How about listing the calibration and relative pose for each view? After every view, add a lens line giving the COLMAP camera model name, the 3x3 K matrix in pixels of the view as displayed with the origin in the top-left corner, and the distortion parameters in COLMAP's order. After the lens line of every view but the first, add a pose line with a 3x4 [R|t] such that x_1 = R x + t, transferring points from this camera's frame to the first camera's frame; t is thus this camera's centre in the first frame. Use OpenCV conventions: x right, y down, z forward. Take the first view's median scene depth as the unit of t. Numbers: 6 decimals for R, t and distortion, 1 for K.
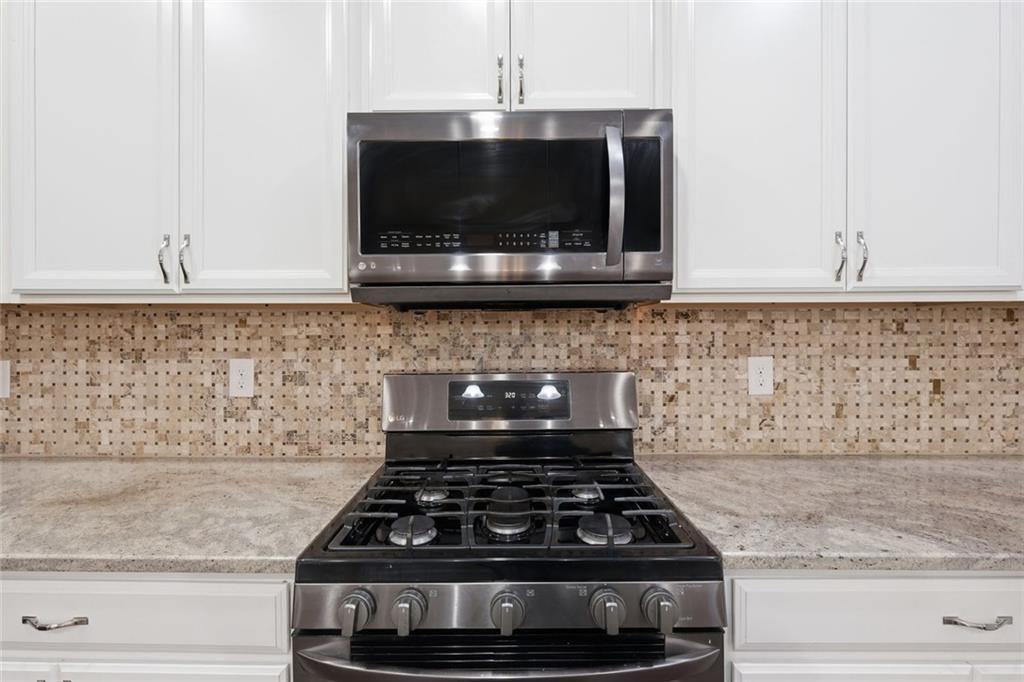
lens RADIAL K [[447.9, 0, 506.1], [0, 447.9, 332.2], [0, 0, 1]] dist [-0.002418, -0.000556]
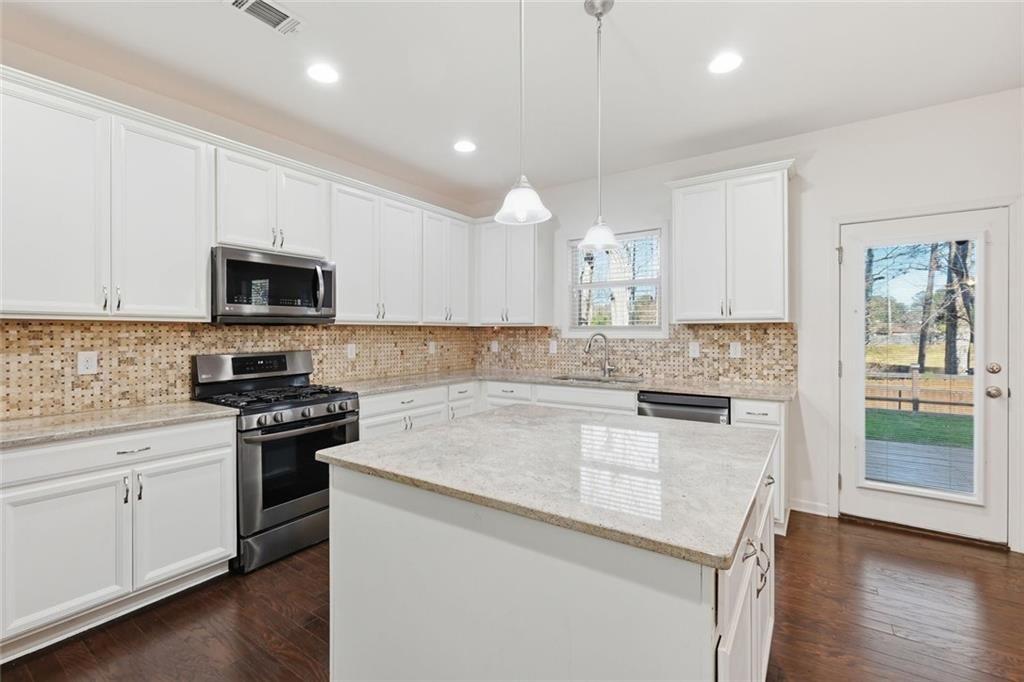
lens RADIAL K [[447.9, 0, 513.4], [0, 447.9, 342.1], [0, 0, 1]] dist [-0.002418, -0.000556]
pose [[0.543919, -0.016900, 0.838967, -1.121859], [0.003444, 0.999834, 0.017907, 0.000711], [-0.839130, -0.006850, 0.543887, -1.232365]]
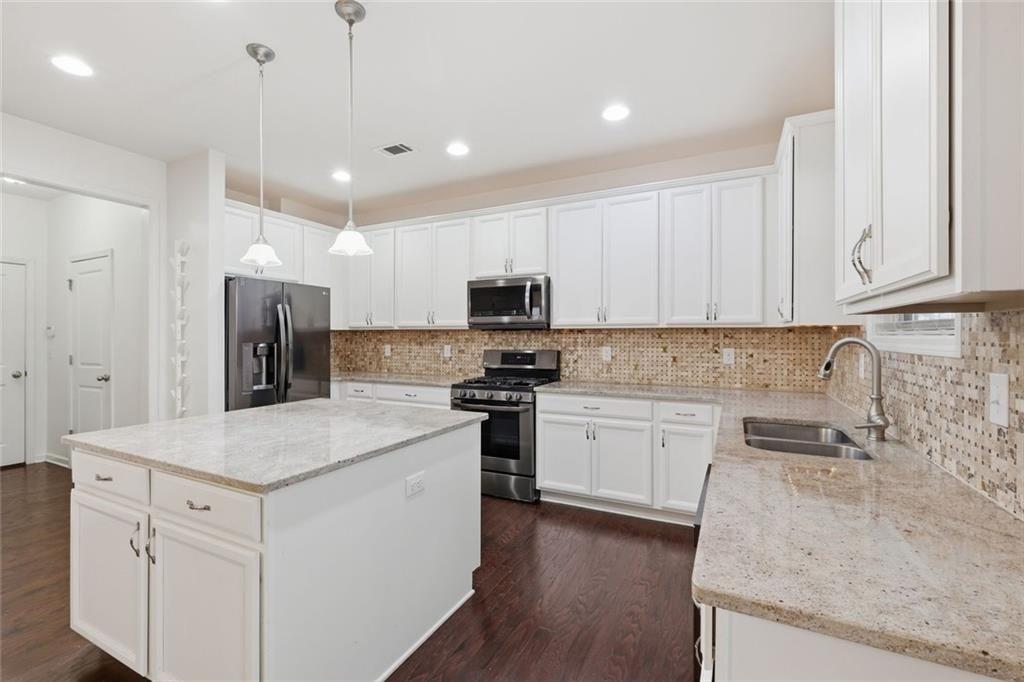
lens RADIAL K [[447.9, 0, 510.4], [0, 447.9, 339.3], [0, 0, 1]] dist [-0.002418, -0.000556]
pose [[0.901207, 0.006620, -0.433339, 1.216967], [-0.005065, 0.999976, 0.004741, 0.000116], [0.433360, -0.002078, 0.901219, -1.710841]]
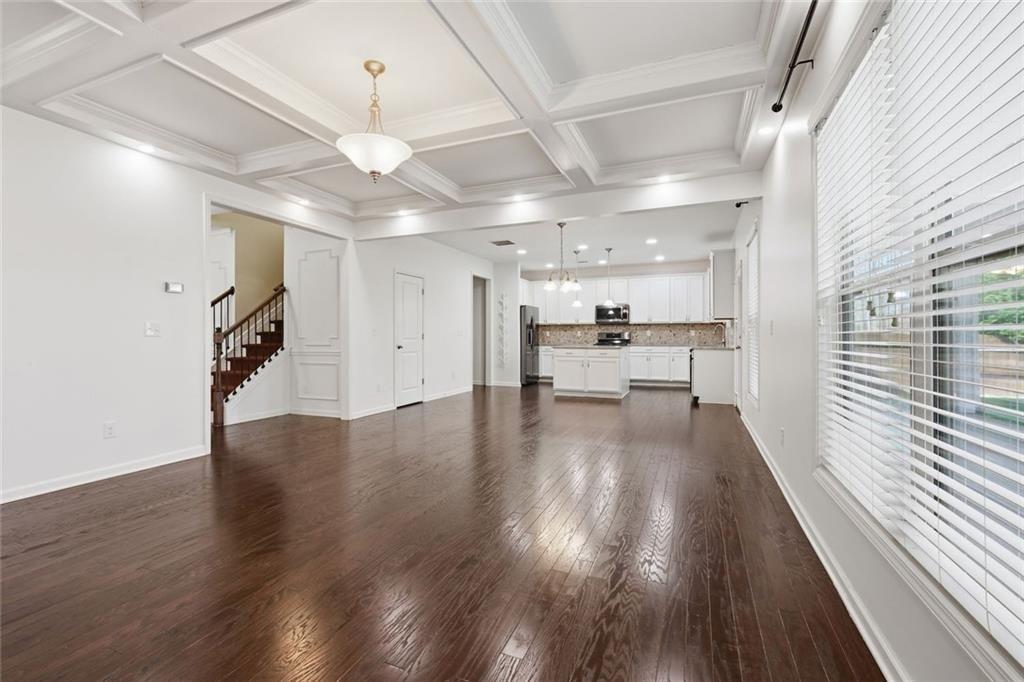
lens RADIAL K [[447.9, 0, 510.2], [0, 447.9, 336.0], [0, 0, 1]] dist [-0.002418, -0.000556]
pose [[0.933291, 0.000713, -0.359119, 1.080687], [-0.001120, 0.999999, -0.000926, 0.153322], [0.359118, 0.001266, 0.933291, -6.679533]]
